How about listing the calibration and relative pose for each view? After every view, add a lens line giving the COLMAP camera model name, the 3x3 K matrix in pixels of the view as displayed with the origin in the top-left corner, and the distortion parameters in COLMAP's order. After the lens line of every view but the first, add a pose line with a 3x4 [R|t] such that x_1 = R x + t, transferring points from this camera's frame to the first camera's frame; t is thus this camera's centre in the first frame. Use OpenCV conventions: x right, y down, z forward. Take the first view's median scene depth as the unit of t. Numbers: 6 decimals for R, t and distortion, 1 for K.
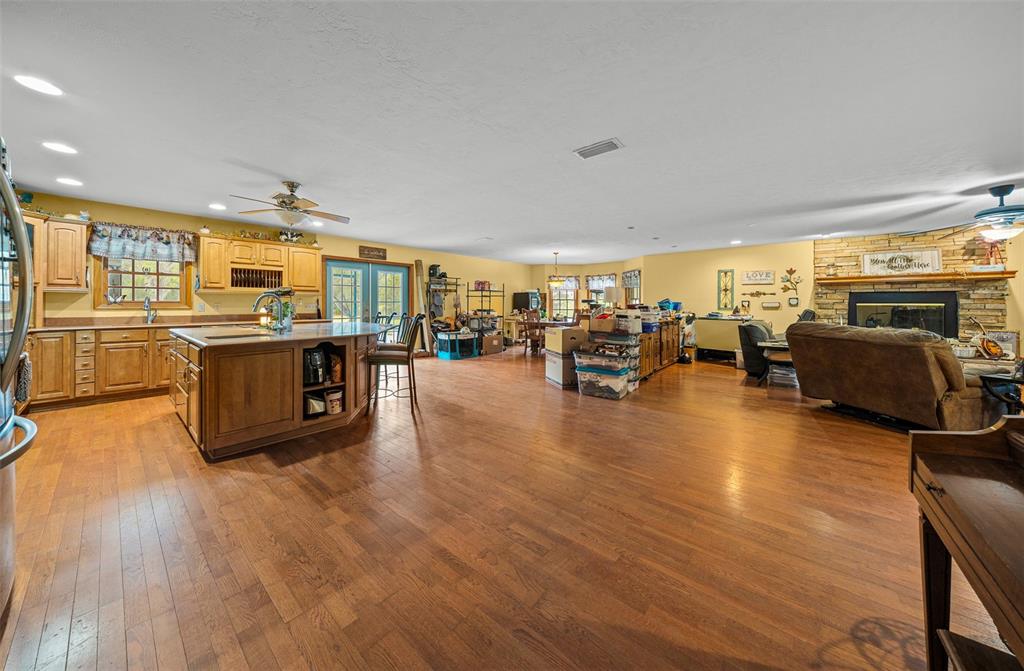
lens RADIAL K [[344.3, 0, 507.3], [0, 344.3, 303.9], [0, 0, 1]] dist [-0.009707, 0.000093]
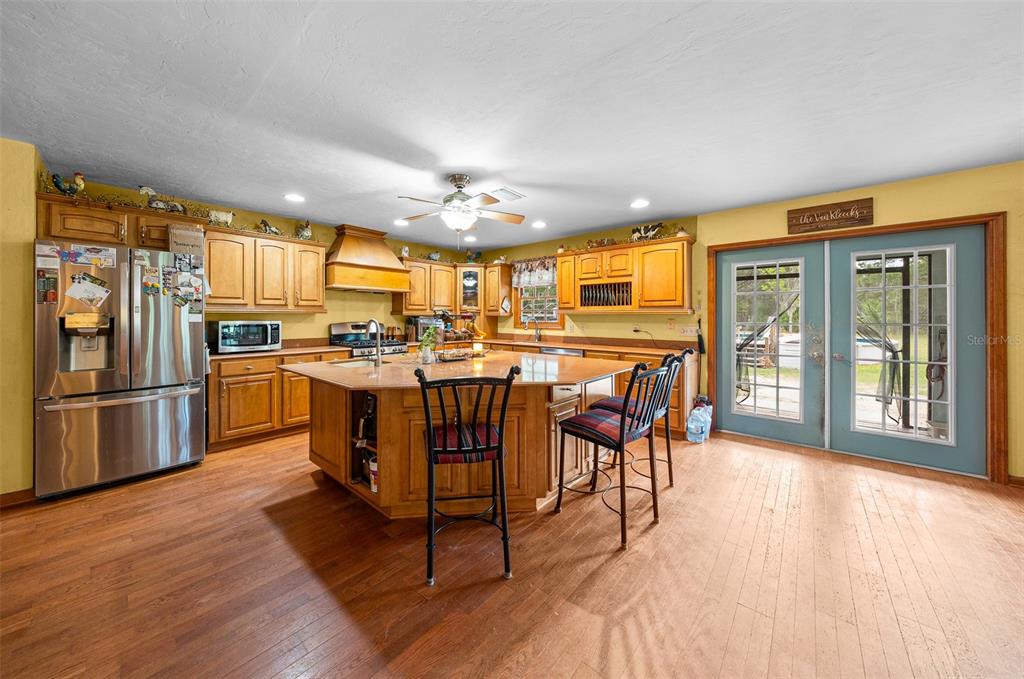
lens RADIAL K [[351.1, 0, 484.7], [0, 351.1, 317.7], [0, 0, 1]] dist [0.000567, -0.000134]
pose [[-0.038129, -0.000997, -0.999272, 0.109118], [-0.001048, 0.999999, -0.000958, -0.016715], [0.999272, 0.001010, -0.038130, 0.678359]]
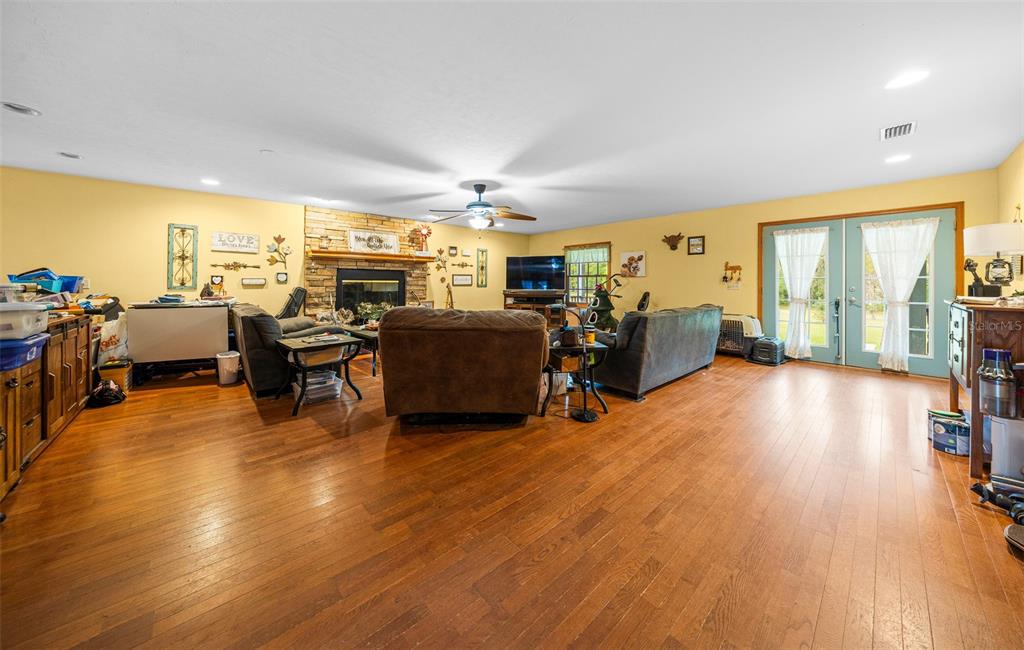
lens RADIAL K [[338.4, 0, 498.5], [0, 338.4, 280.4], [0, 0, 1]] dist [0.000463, -0.000199]
pose [[0.144453, 0.004510, 0.989501, 0.158304], [-0.003252, 0.999986, -0.004083, 0.001741], [-0.989506, -0.002628, 0.144466, 0.462226]]
